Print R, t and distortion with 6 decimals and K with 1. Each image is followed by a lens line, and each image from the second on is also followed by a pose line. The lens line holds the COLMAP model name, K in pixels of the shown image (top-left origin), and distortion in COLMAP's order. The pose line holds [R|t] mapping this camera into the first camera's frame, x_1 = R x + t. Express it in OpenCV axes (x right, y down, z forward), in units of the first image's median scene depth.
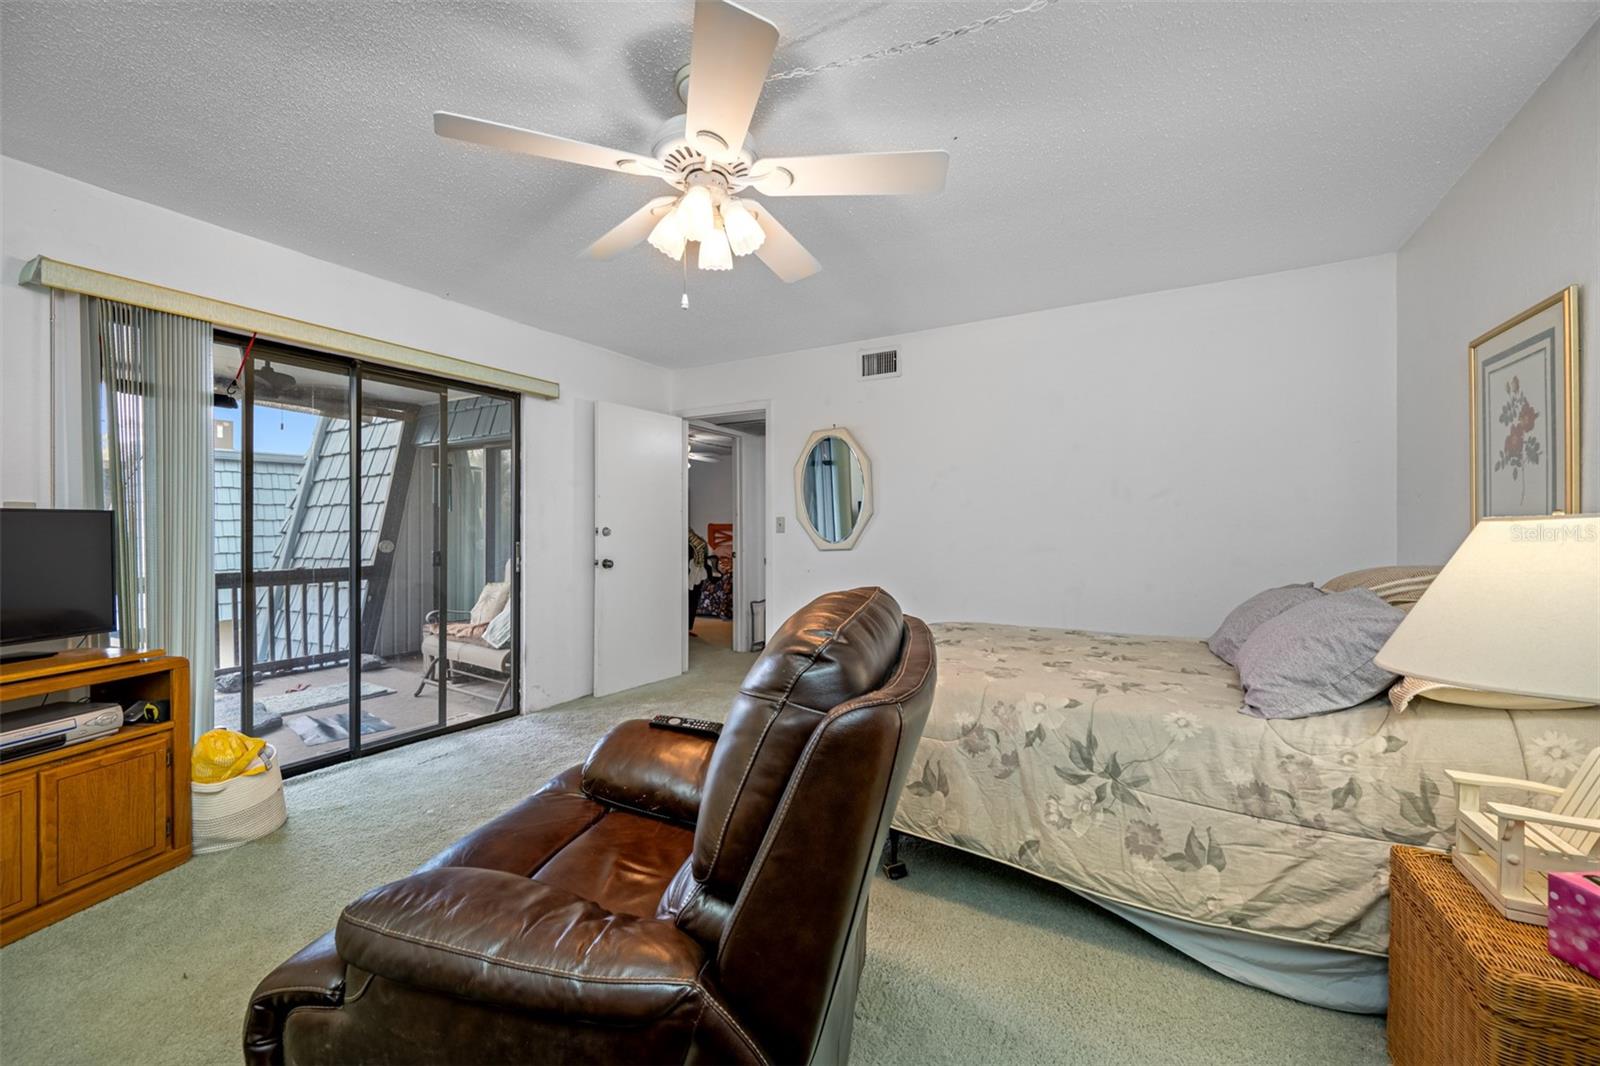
lens RADIAL K [[634.8, 0, 795.2], [0, 634.8, 524.4], [0, 0, 1]] dist [0.000155, -0.000207]
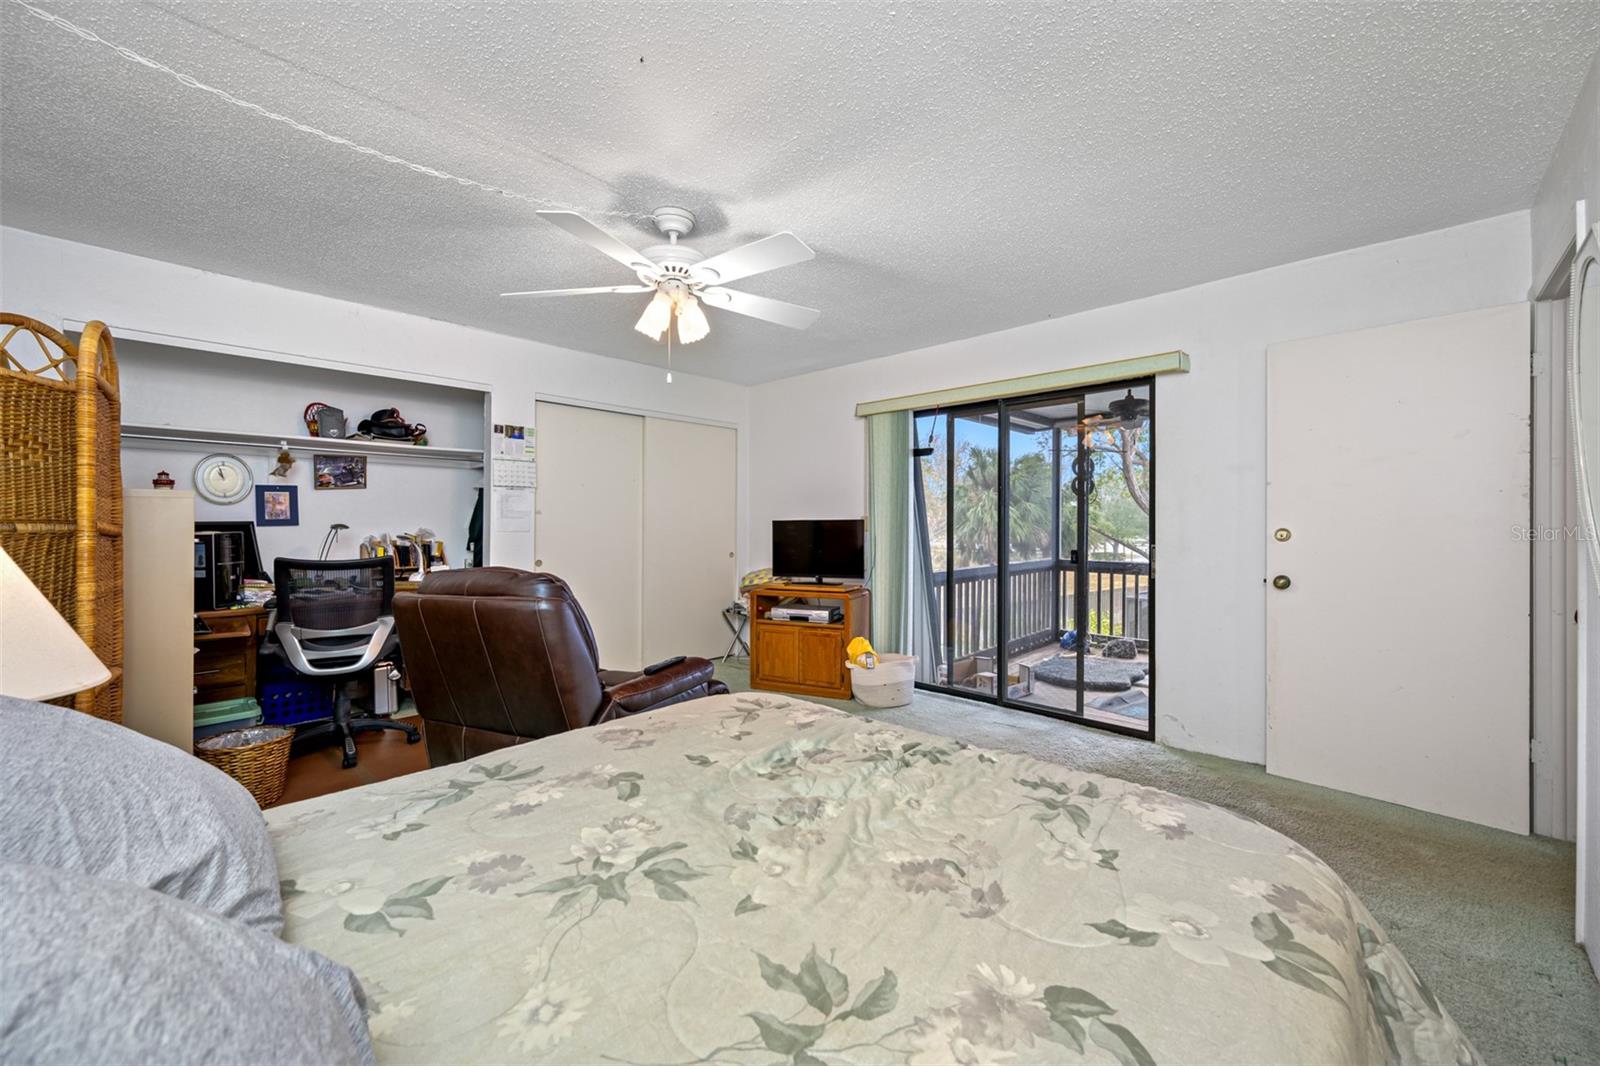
lens RADIAL K [[629.8, 0, 795.4], [0, 629.8, 514.6], [0, 0, 1]] dist [-0.000147, 0.000194]
pose [[-0.244994, -0.016685, -0.969381, 1.117830], [0.005433, 0.999813, -0.018582, -0.000468], [0.969509, -0.009819, -0.244857, 1.539343]]
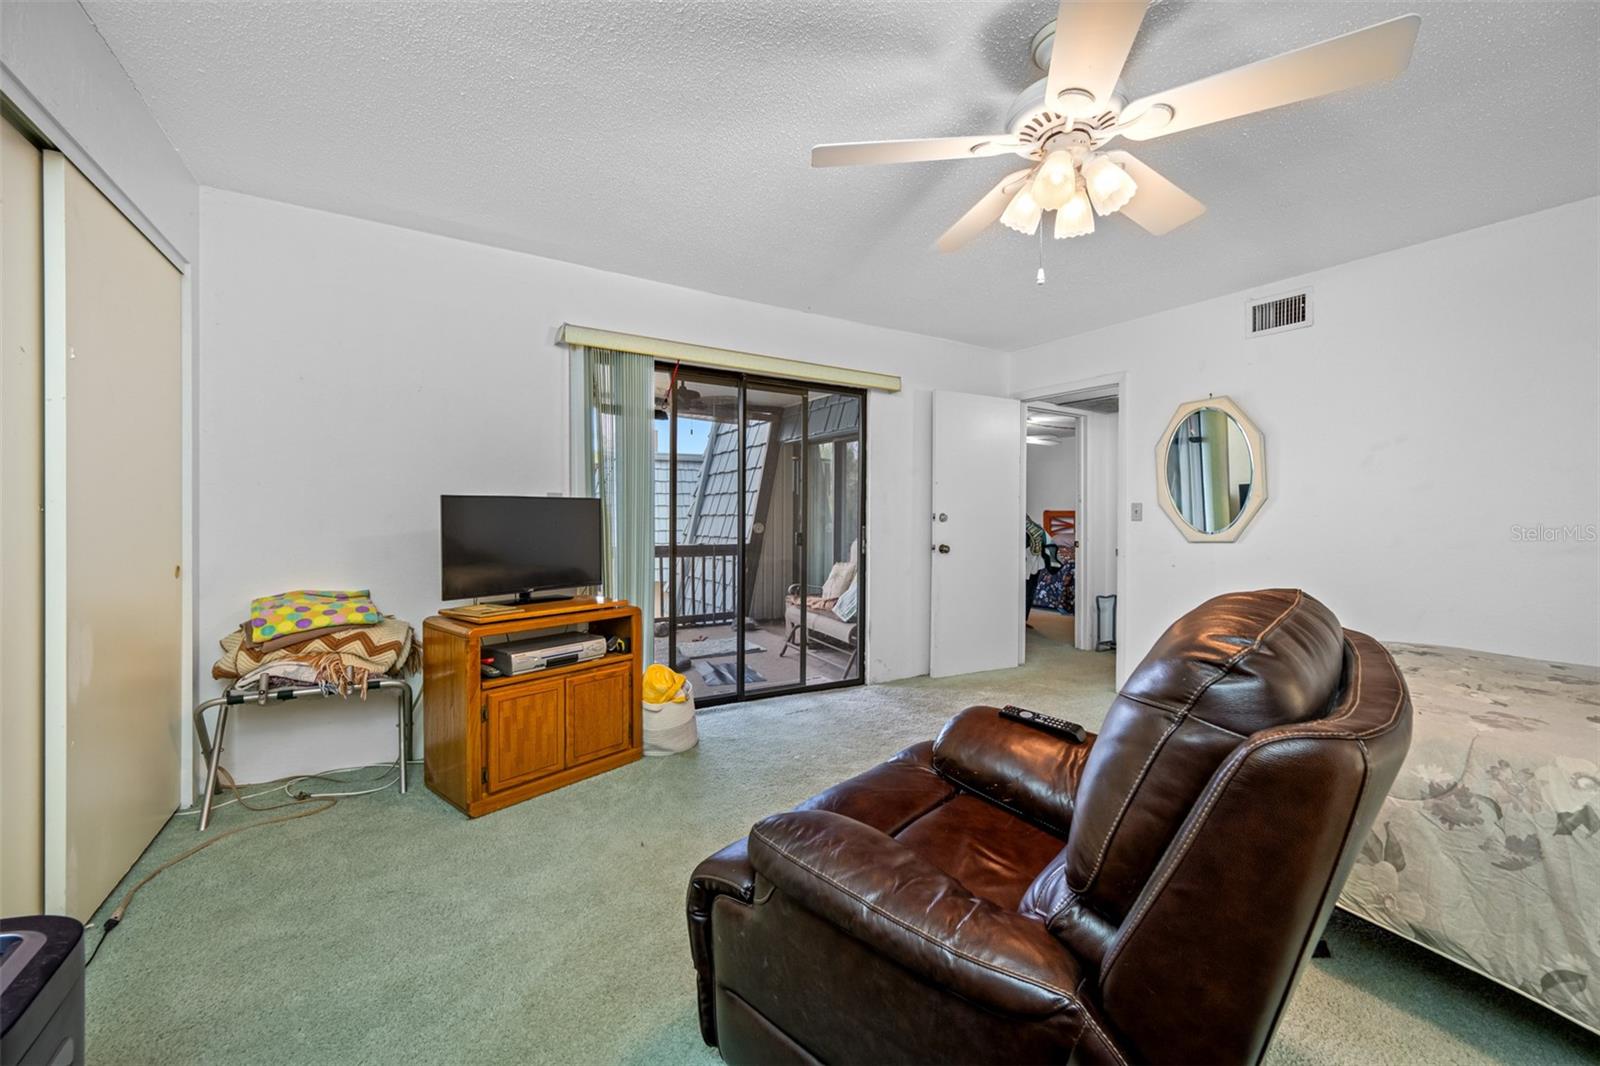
lens RADIAL K [[629.8, 0, 795.4], [0, 629.8, 514.6], [0, 0, 1]] dist [-0.000147, 0.000194]
pose [[0.874201, 0.008969, -0.485481, -0.031624], [-0.005985, 0.999952, 0.007697, 0.000975], [0.485527, -0.003823, 0.874213, -0.005513]]
